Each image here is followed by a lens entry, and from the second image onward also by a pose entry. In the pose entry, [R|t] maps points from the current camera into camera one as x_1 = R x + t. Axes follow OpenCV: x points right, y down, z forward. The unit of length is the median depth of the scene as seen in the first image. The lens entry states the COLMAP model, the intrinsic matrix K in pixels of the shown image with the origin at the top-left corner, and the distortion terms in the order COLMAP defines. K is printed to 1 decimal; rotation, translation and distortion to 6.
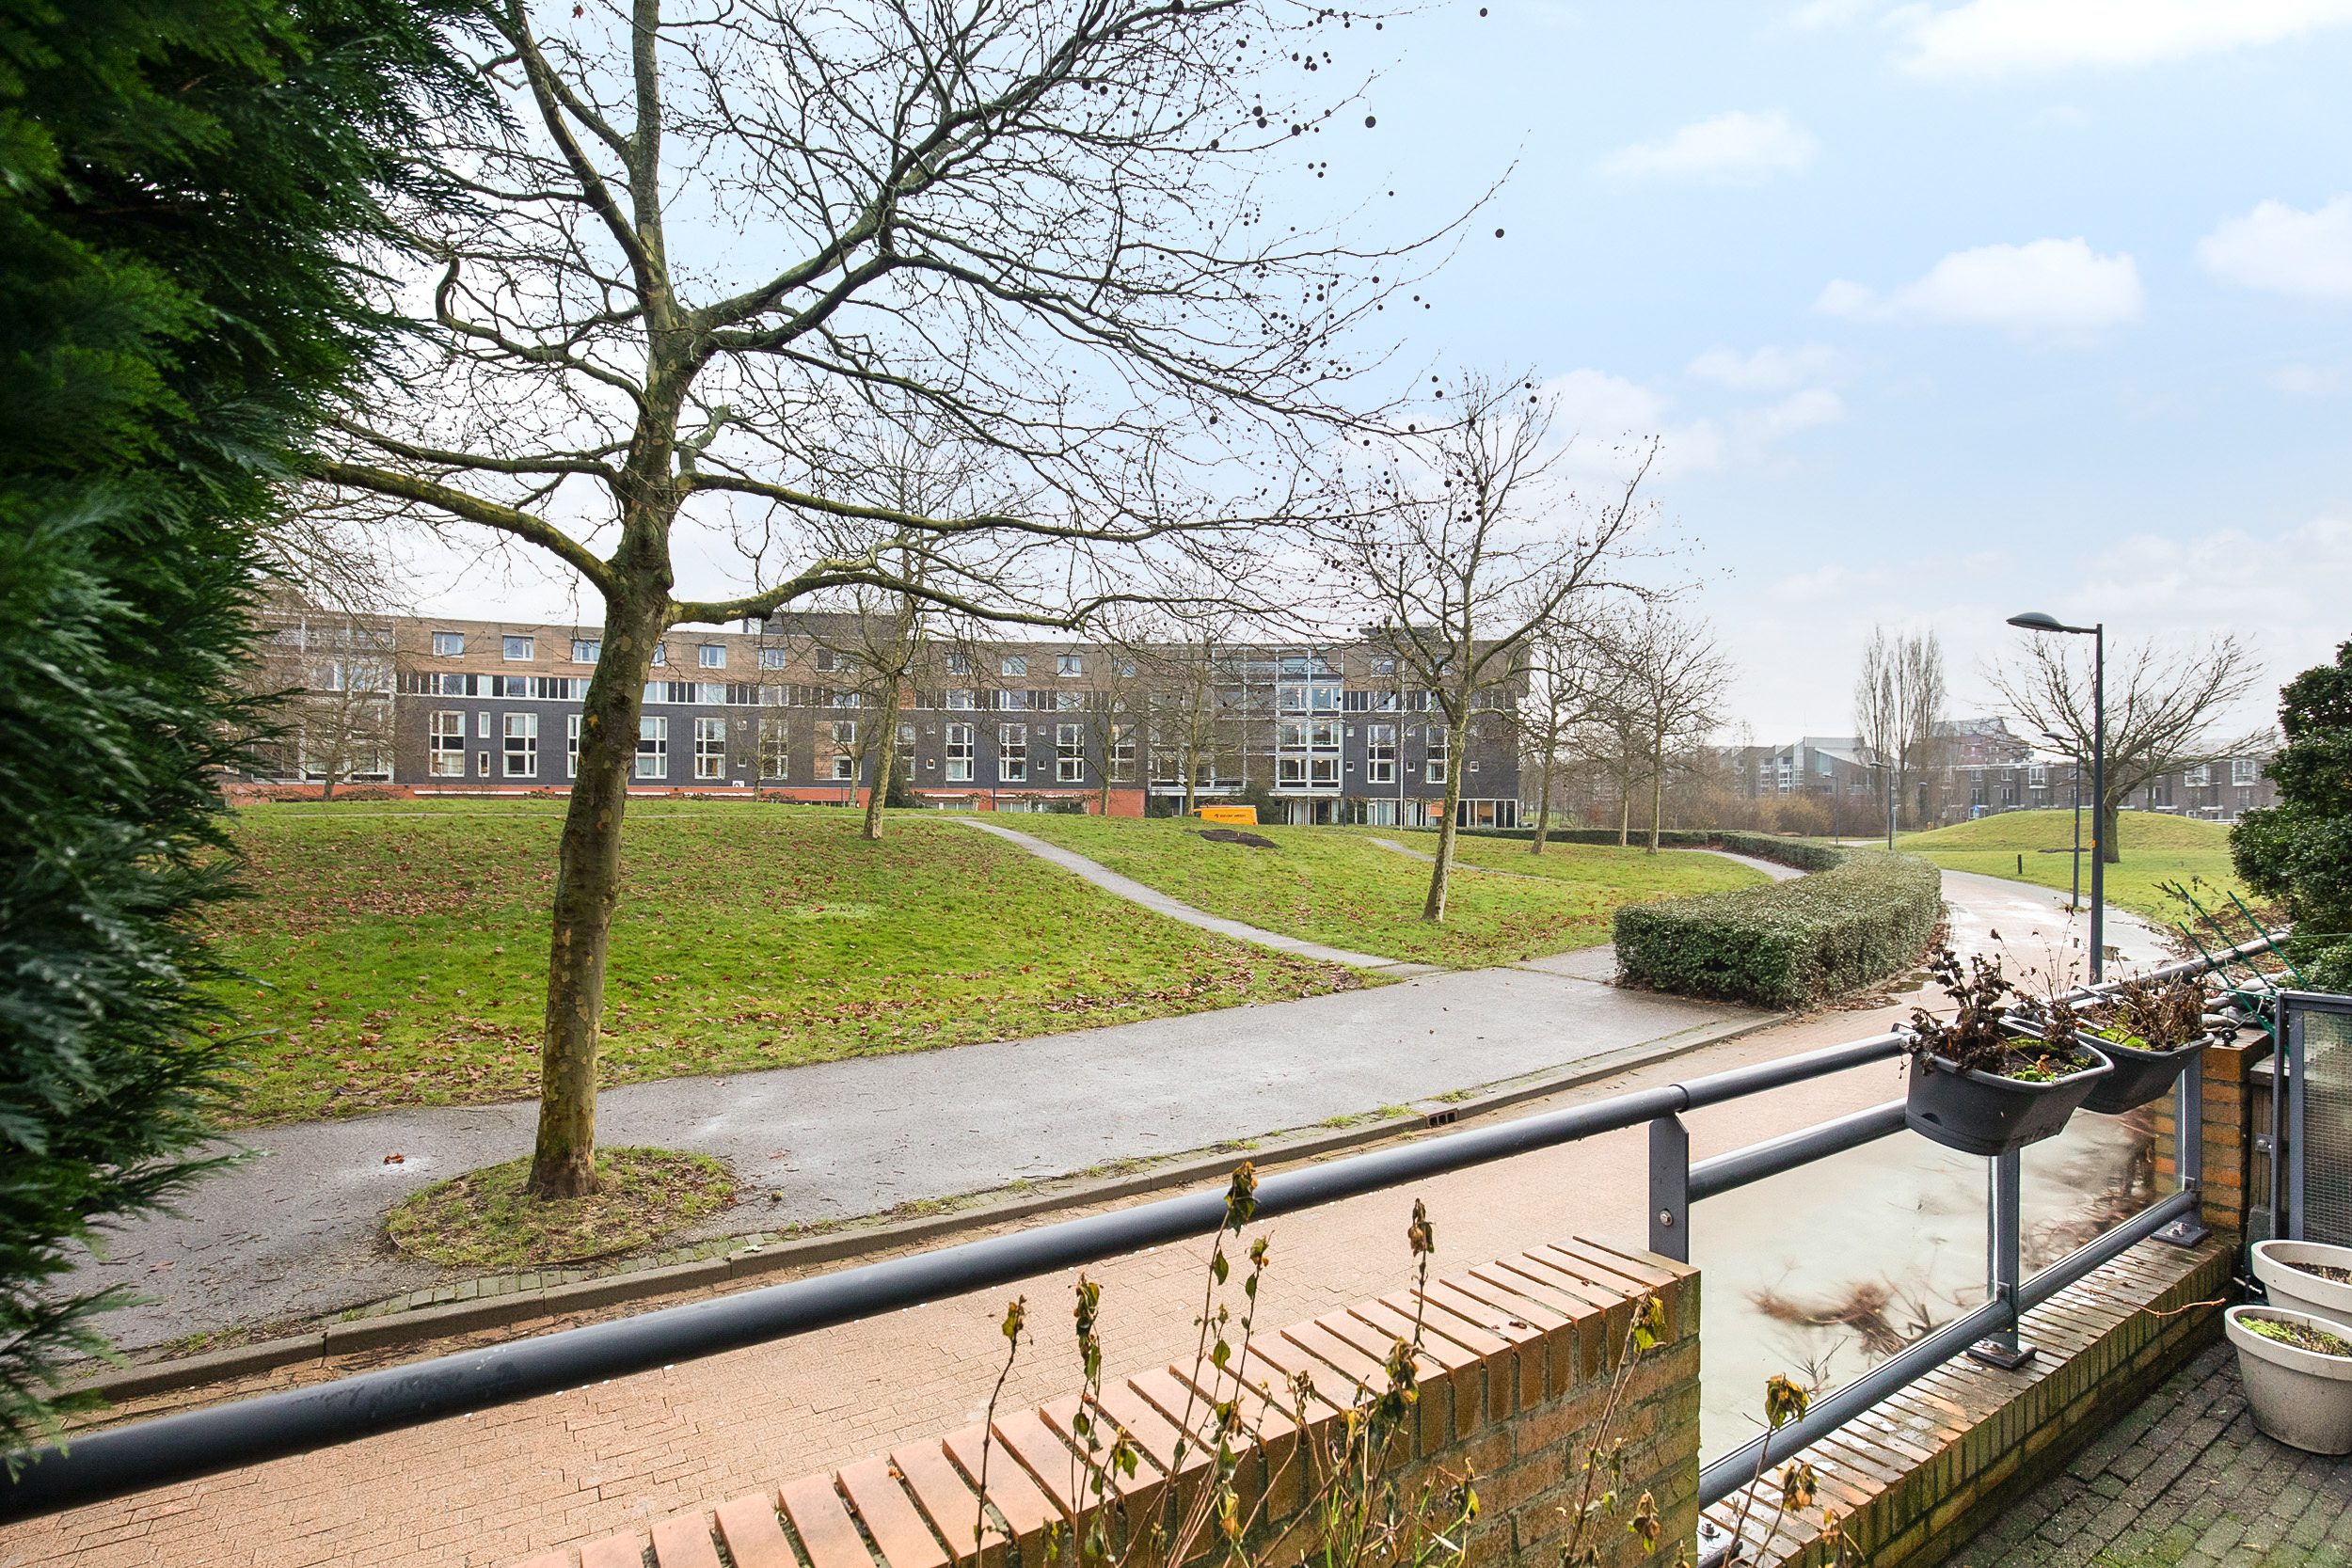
lens RADIAL K [[1050.7, 0, 1185.4], [0, 1050.7, 778.2], [0, 0, 1]] dist [-0.022567, -0.000212]
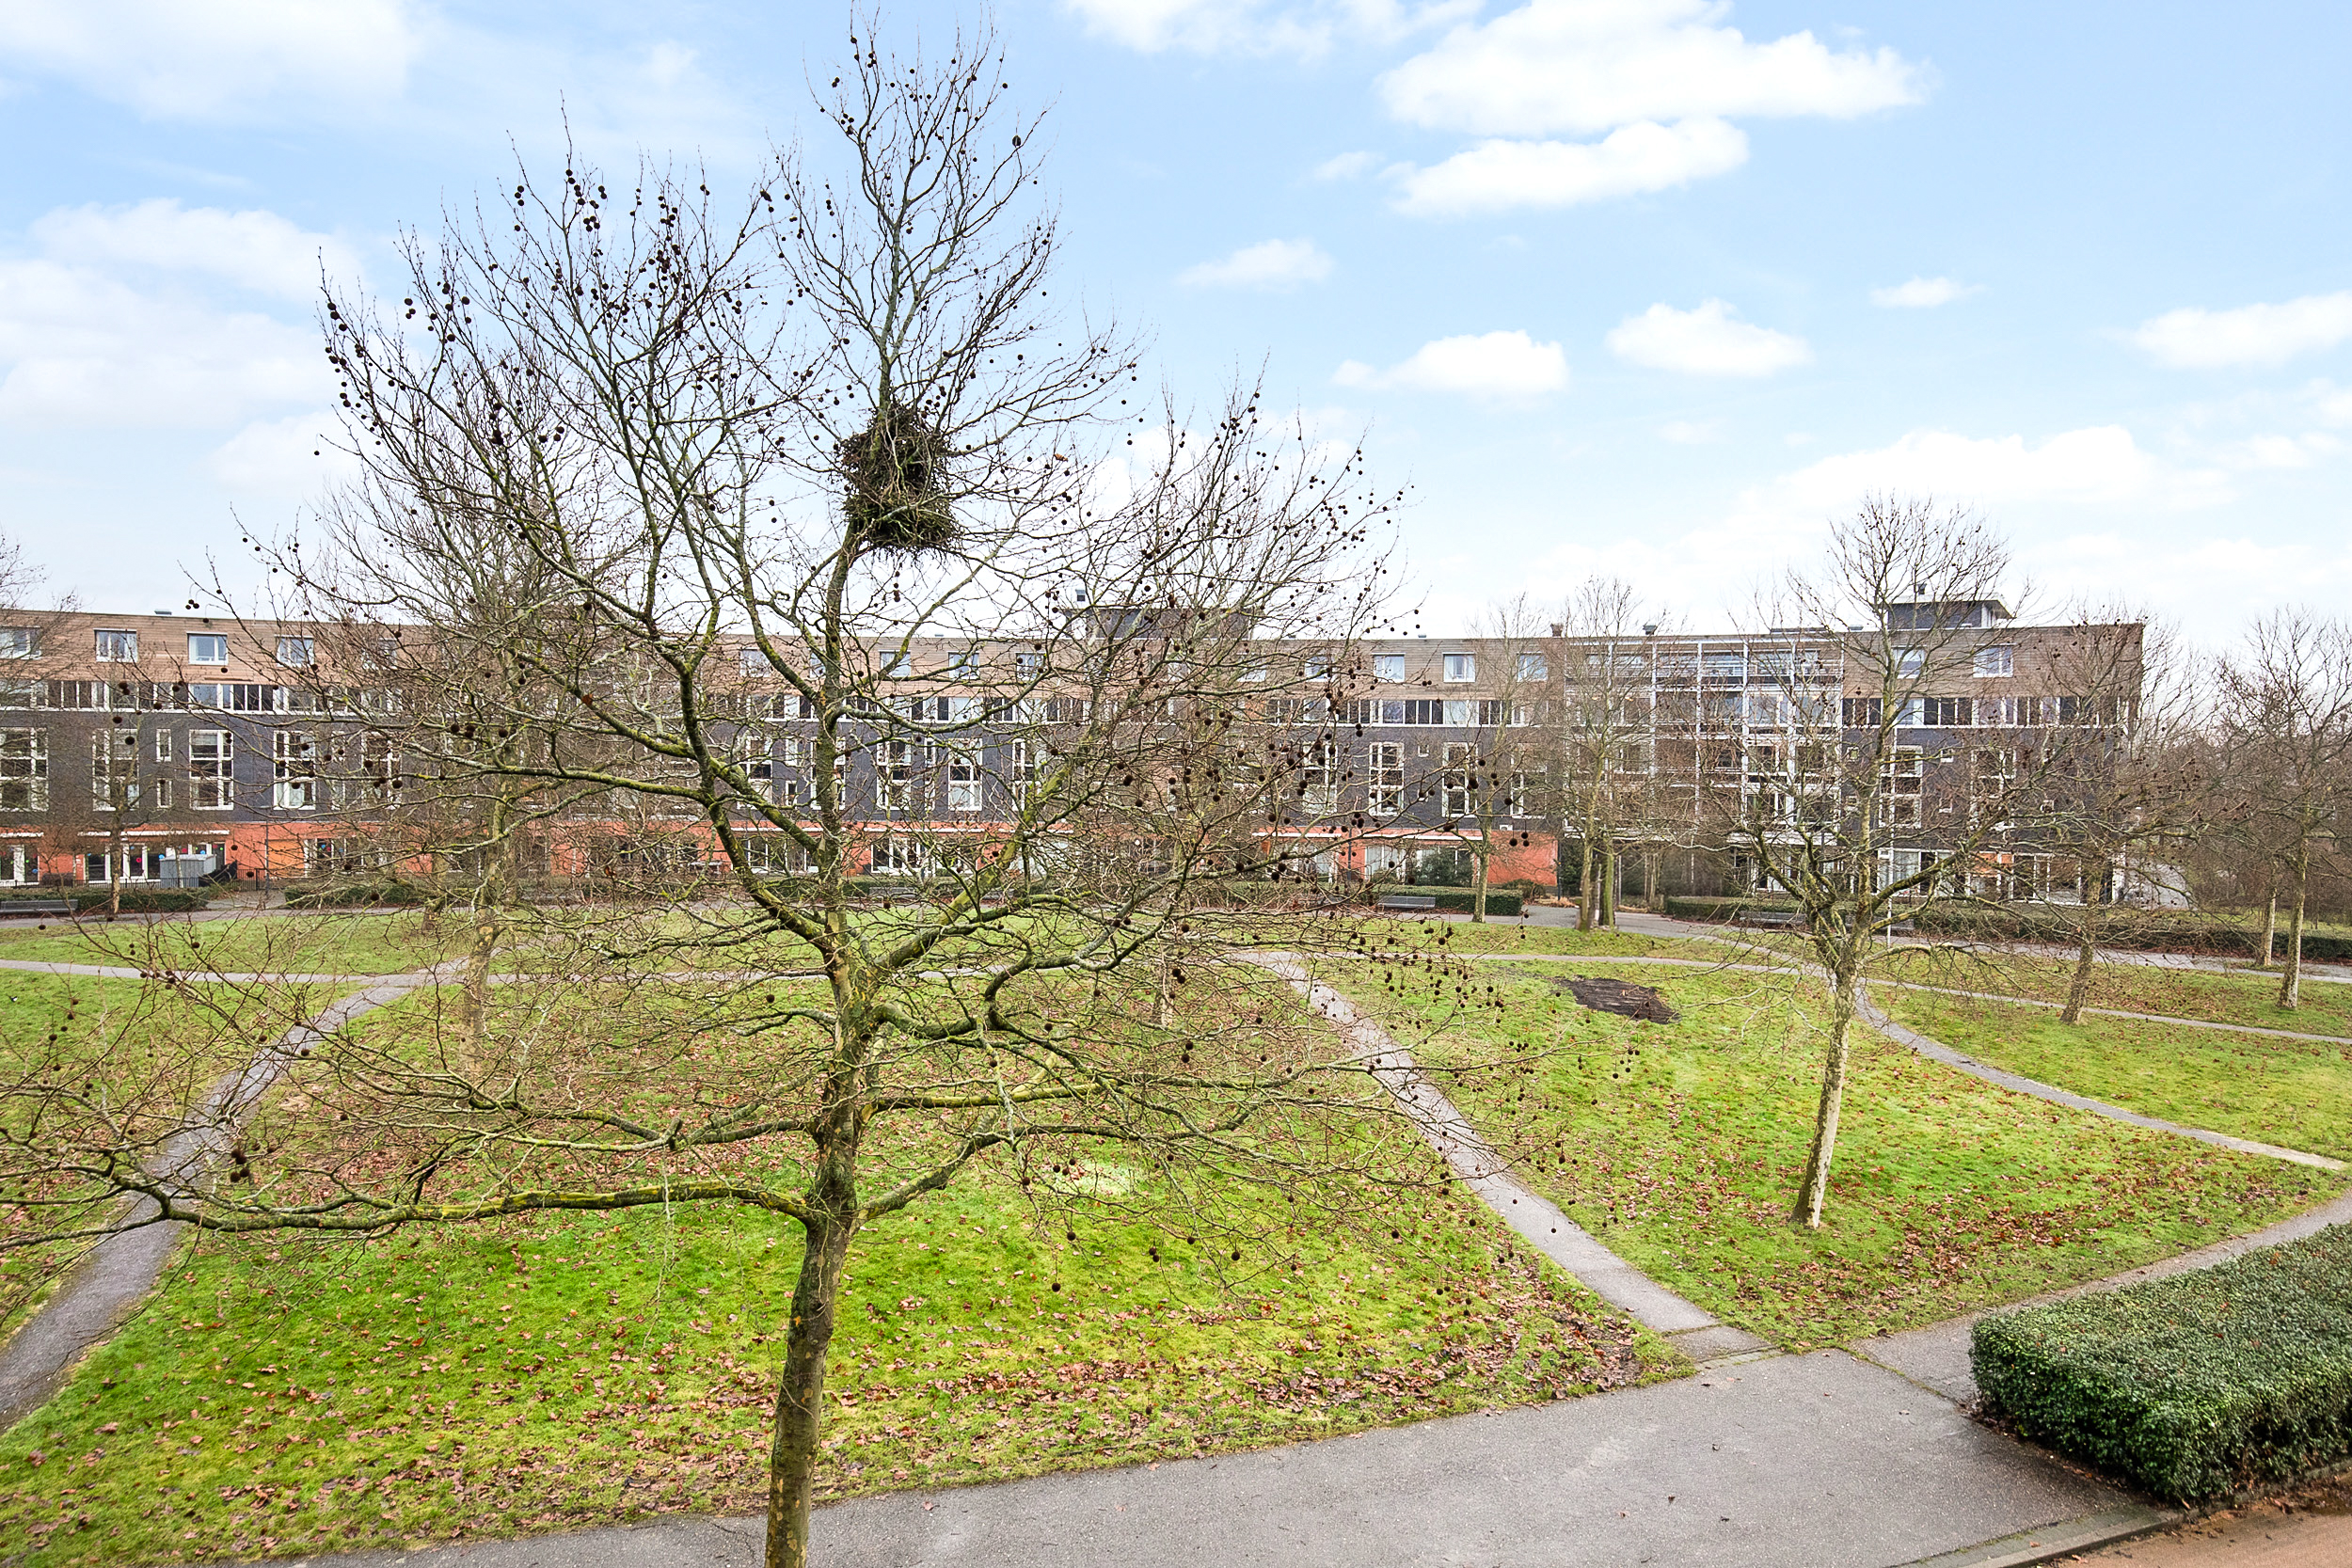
lens RADIAL K [[1465.3, 0, 1276.3], [0, 1465.3, 693.8], [0, 0, 1]] dist [0.001405, 0.002206]
pose [[0.958962, 0.013681, -0.283204, 0.228618], [-0.004761, 0.999471, 0.032161, -0.427678], [0.283494, -0.029492, 0.958520, -0.241025]]
